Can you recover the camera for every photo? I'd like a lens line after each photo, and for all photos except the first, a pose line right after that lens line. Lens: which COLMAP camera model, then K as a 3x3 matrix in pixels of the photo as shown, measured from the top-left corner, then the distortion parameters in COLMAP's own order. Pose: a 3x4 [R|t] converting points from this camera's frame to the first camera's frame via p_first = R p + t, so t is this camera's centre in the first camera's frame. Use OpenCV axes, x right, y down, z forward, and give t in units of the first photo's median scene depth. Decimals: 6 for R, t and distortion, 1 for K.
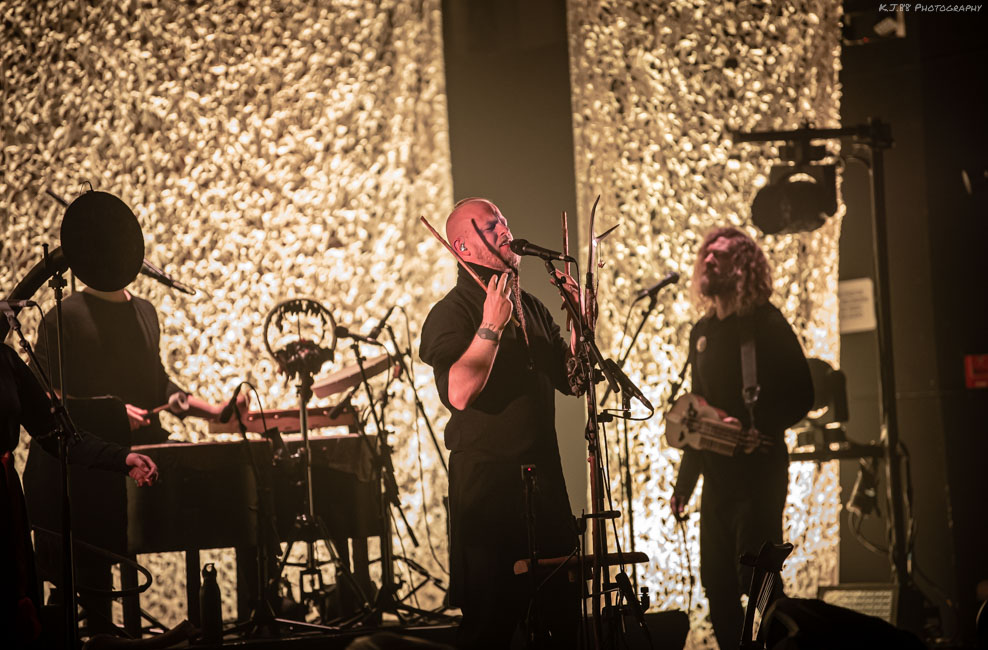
lens RADIAL K [[5597.8, 0, 480.3], [0, 5597.8, 299.5], [0, 0, 1]] dist [2.610370, 0.000000]
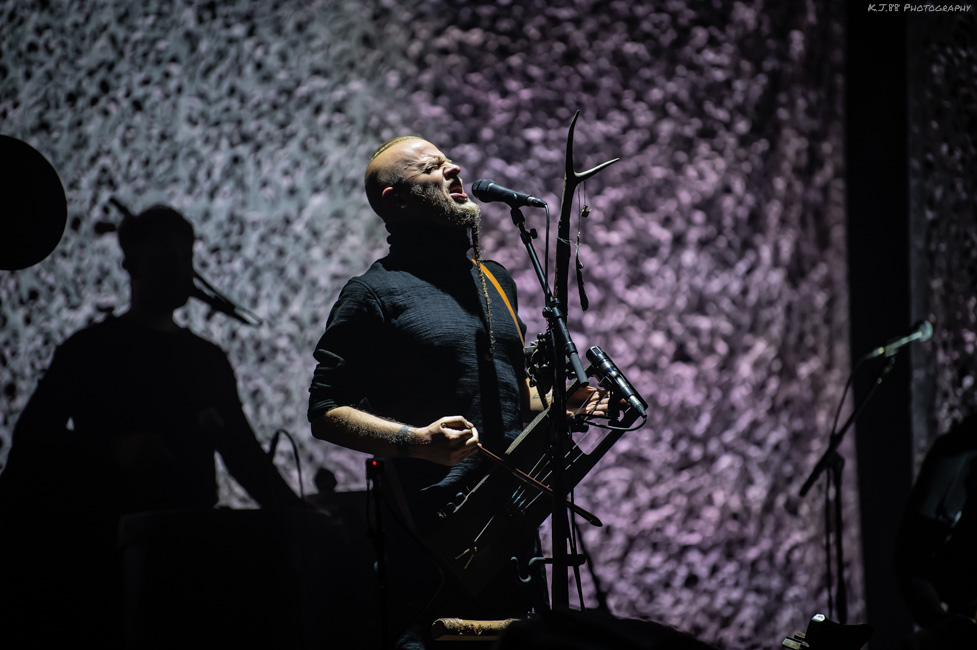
lens RADIAL K [[5677.5, 0, 465.3], [0, 5677.5, 327.1], [0, 0, 1]] dist [2.861594, 0.000000]
pose [[0.980921, 0.021749, -0.193185, 0.100991], [-0.034149, 0.997548, -0.061093, 0.036516], [0.191382, 0.066524, 0.979259, 0.203253]]
